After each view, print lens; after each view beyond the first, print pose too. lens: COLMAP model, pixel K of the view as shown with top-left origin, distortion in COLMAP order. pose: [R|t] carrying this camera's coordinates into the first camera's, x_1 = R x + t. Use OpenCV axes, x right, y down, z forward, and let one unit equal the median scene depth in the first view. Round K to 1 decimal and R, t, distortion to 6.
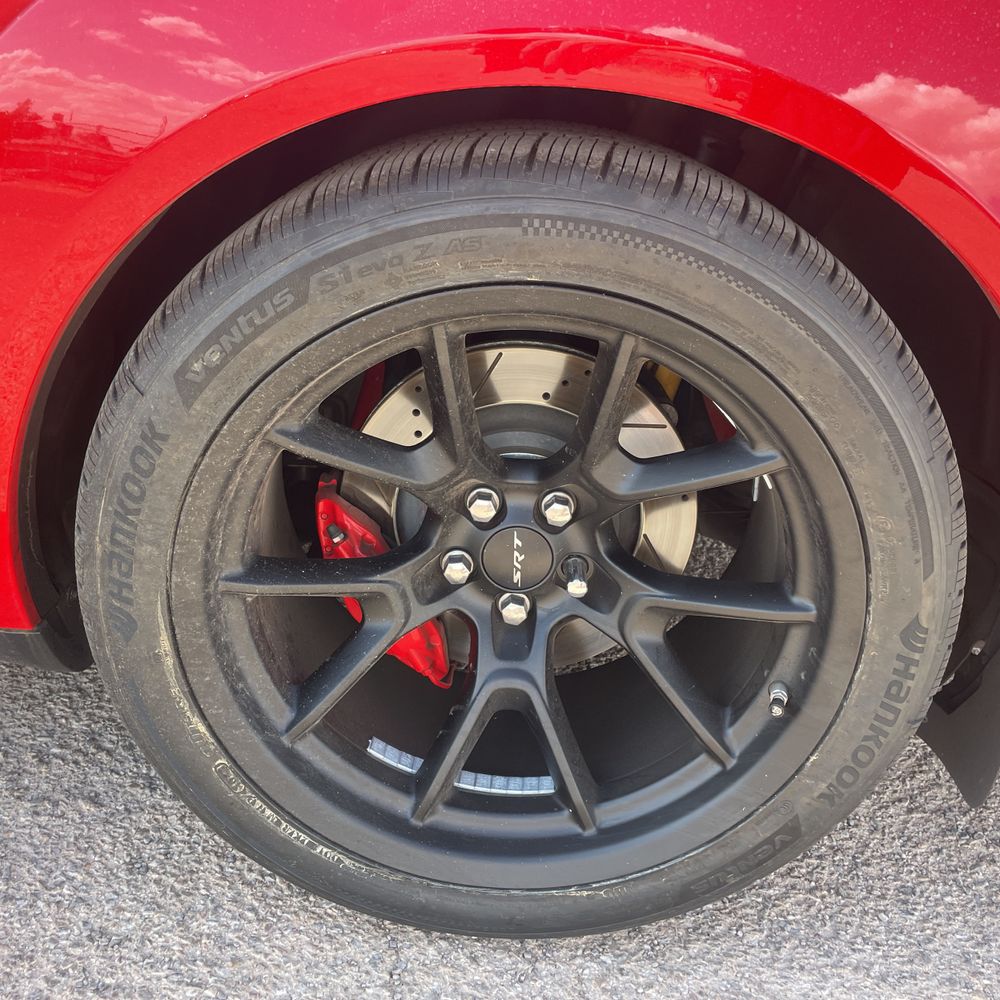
lens RADIAL K [[1027.2, 0, 500.0], [0, 1027.2, 498.3], [0, 0, 1]] dist [0.033507, 0.000000]
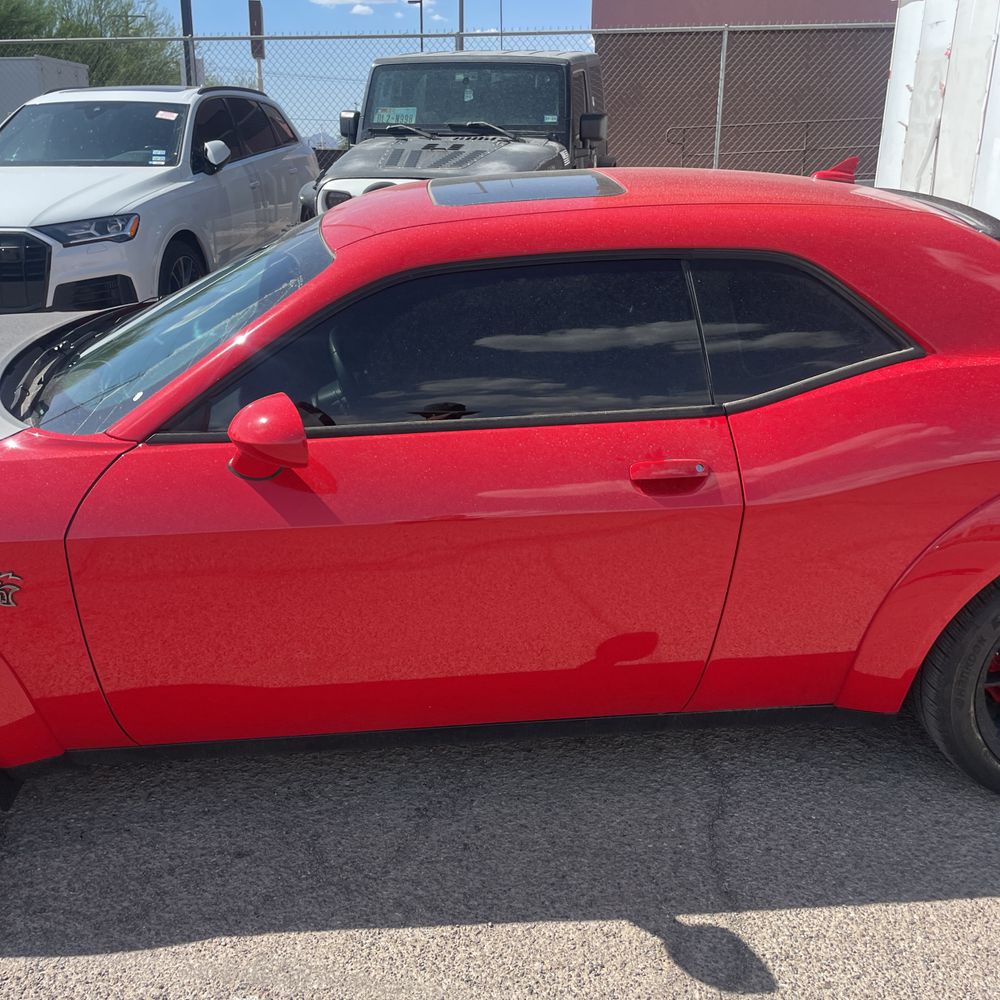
lens RADIAL K [[1027.2, 0, 505.1], [0, 1027.2, 495.9], [0, 0, 1]] dist [0.033507, 0.000000]
pose [[0.988006, -0.153876, 0.012870, -1.467267], [0.154281, 0.987174, -0.041051, -0.494553], [-0.006388, 0.042544, 0.999074, -1.778991]]
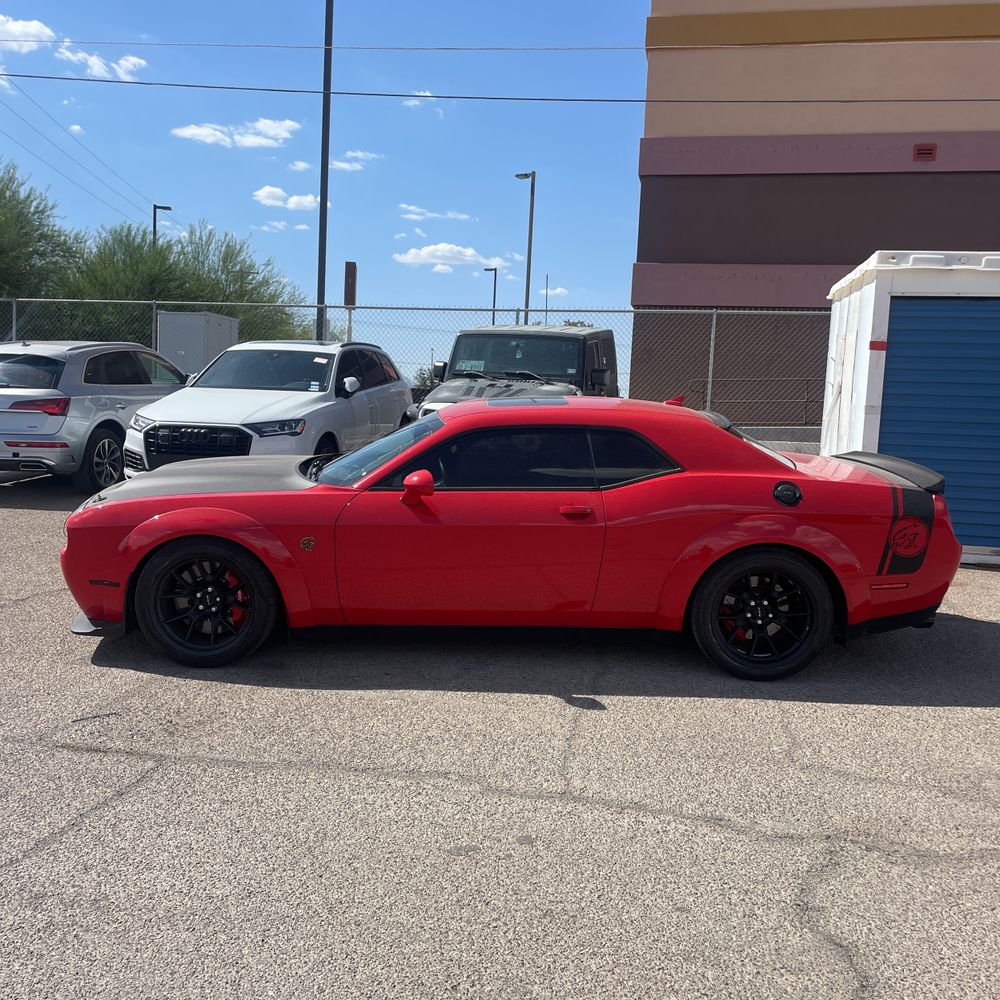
lens RADIAL K [[1027.2, 0, 493.7], [0, 1027.2, 500.2], [0, 0, 1]] dist [0.033507, 0.000000]
pose [[0.994272, -0.104707, -0.021442, -1.383810], [0.095406, 0.959922, -0.263527, 0.908138], [0.048176, 0.259972, 0.964414, -5.232583]]
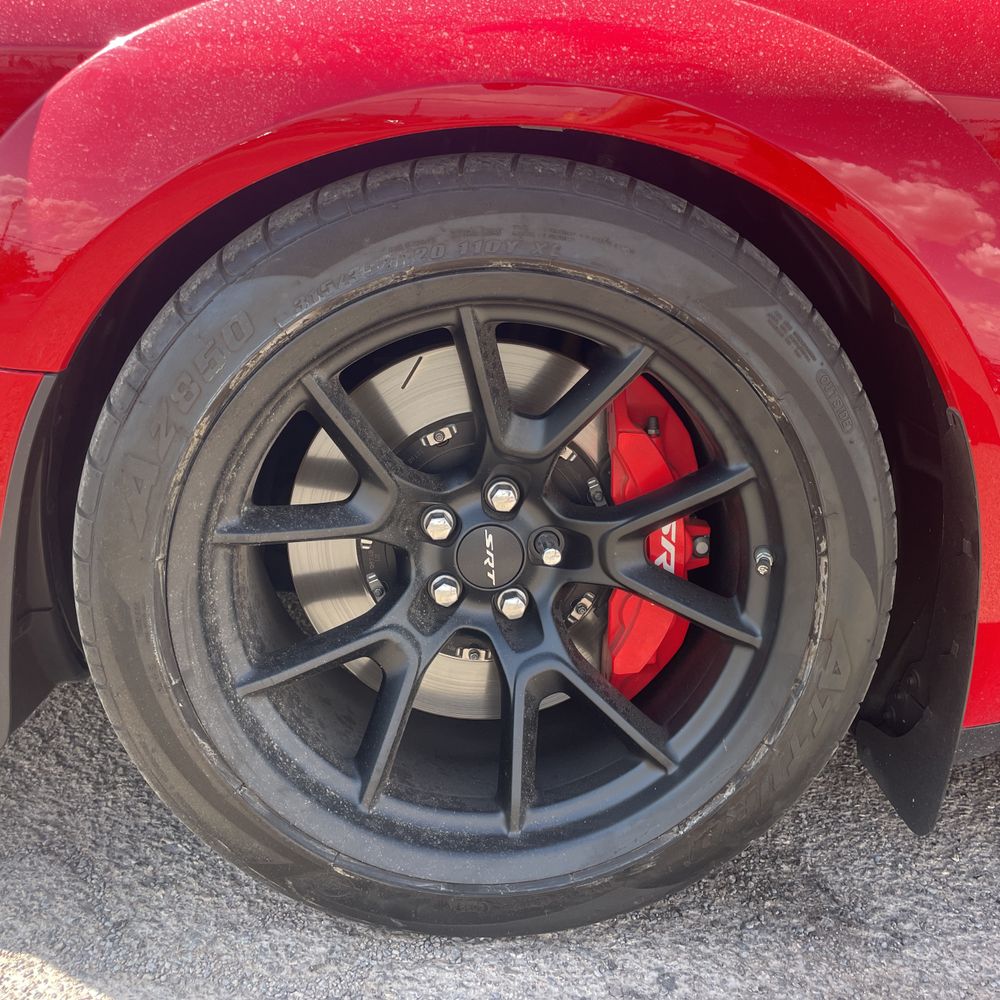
lens RADIAL K [[1027.2, 0, 470.4], [0, 1027.2, 480.1], [0, 0, 1]] dist [0.033507, 0.000000]
pose [[0.997287, -0.061424, 0.040579, -3.372651], [0.066877, 0.986326, -0.150624, -0.243190], [-0.030773, 0.152929, 0.987758, -0.219575]]
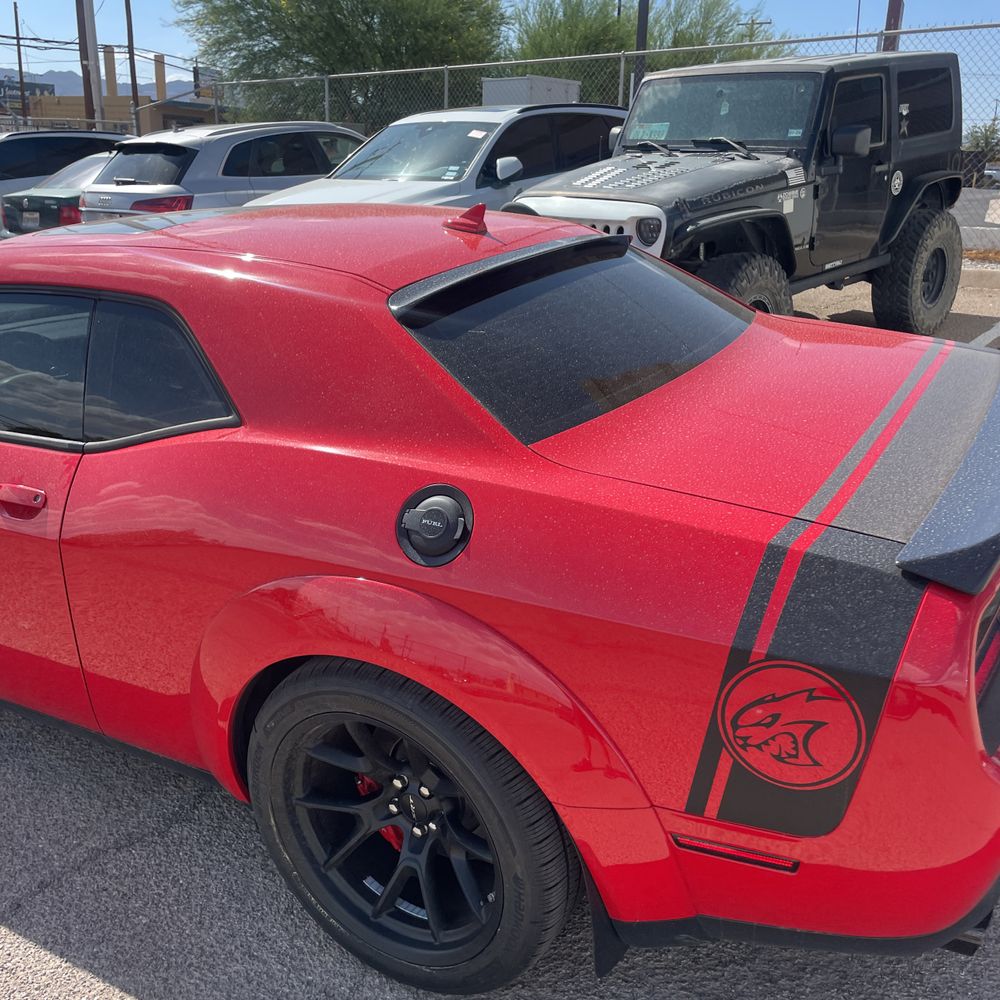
lens RADIAL K [[1027.2, 0, 490.0], [0, 1027.2, 492.8], [0, 0, 1]] dist [0.033507, 0.000000]
pose [[0.854952, 0.022343, -0.518225, 1.377189], [-0.068285, 0.995225, -0.069746, -0.504054], [0.514192, 0.095016, 0.852395, -0.938587]]
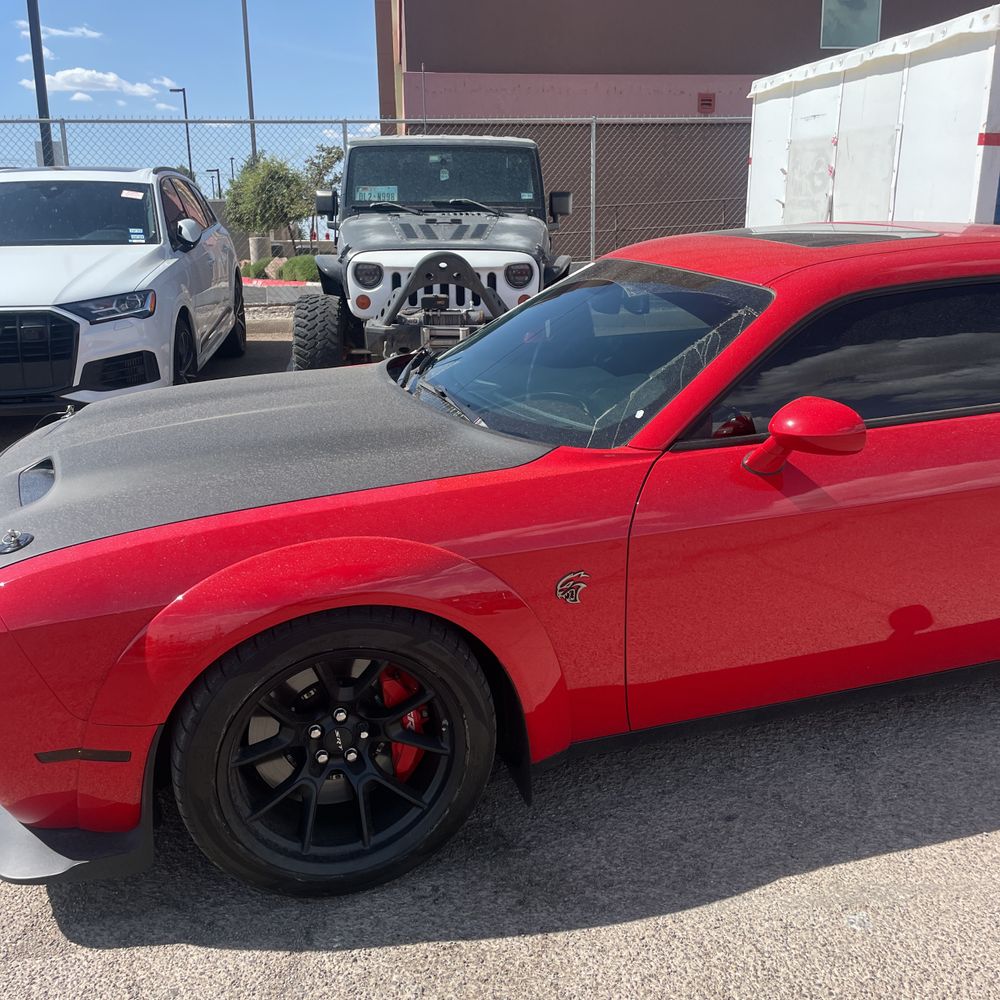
lens RADIAL K [[1027.2, 0, 517.0], [0, 1027.2, 498.9], [0, 0, 1]] dist [0.033507, 0.000000]
pose [[0.939356, -0.224665, 0.259108, -3.431079], [0.249070, 0.966294, -0.065120, -0.649125], [-0.235744, 0.125707, 0.963651, -1.915911]]
